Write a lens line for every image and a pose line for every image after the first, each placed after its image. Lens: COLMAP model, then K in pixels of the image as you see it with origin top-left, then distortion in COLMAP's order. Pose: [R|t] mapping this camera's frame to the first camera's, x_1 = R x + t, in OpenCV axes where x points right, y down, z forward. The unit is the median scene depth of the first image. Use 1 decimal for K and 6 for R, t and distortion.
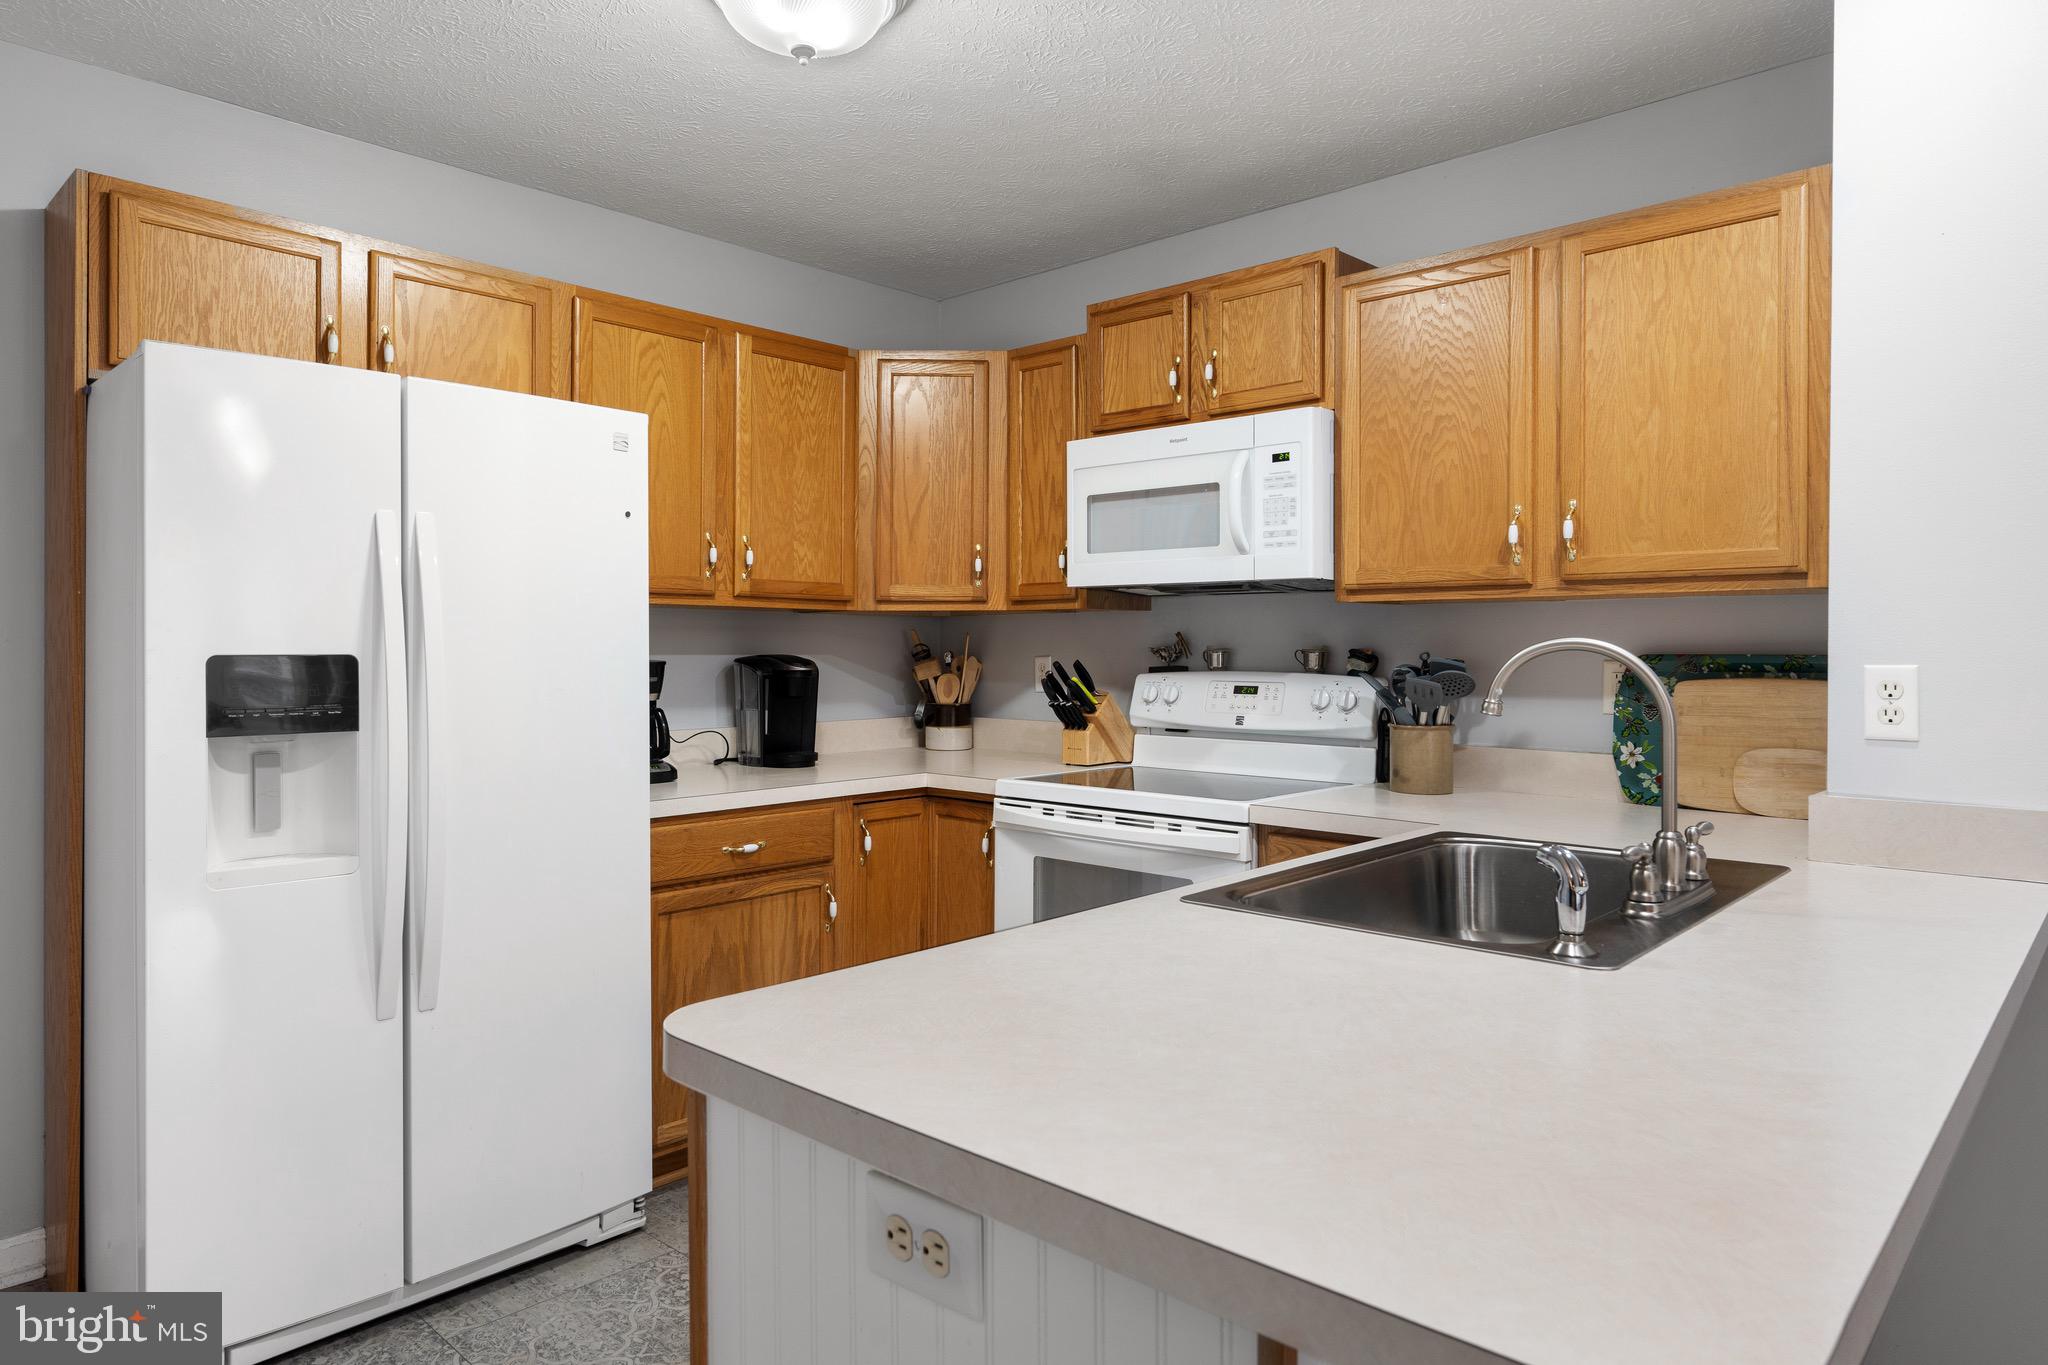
lens RADIAL K [[1250.2, 0, 1027.6], [0, 1250.2, 646.6], [0, 0, 1]] dist [-0.002312, -0.002273]
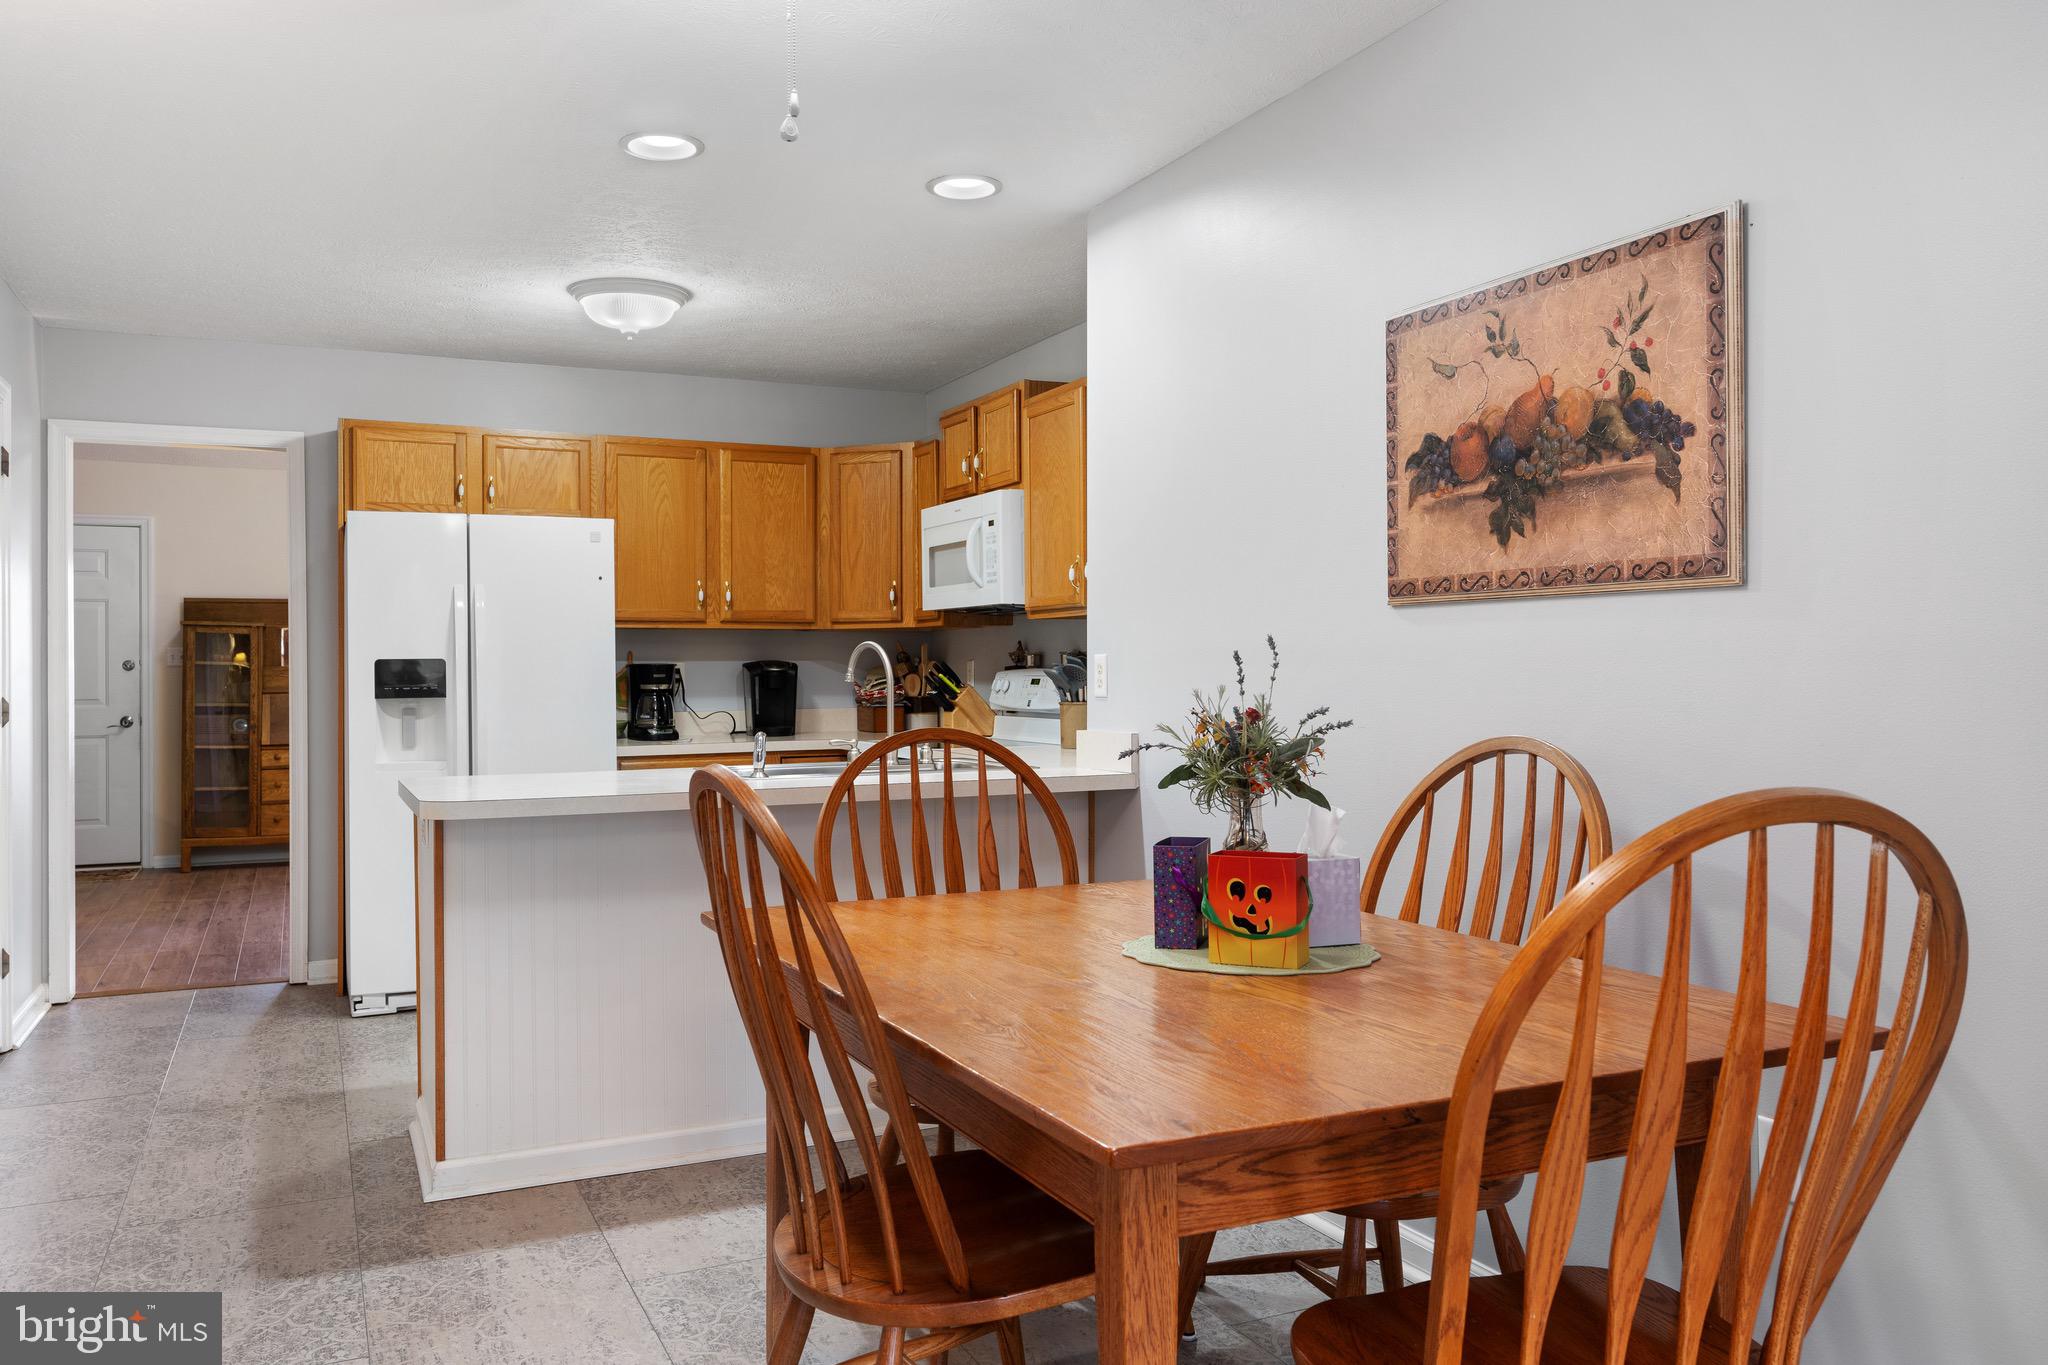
lens RADIAL K [[1525.6, 0, 1022.7], [0, 1525.6, 670.1], [0, 0, 1]] dist [-0.008966, -0.001305]
pose [[0.927623, -0.006935, -0.373453, 0.803690], [0.008326, 0.999963, 0.002112, 0.017981], [0.373425, -0.005069, 0.927647, -0.592205]]
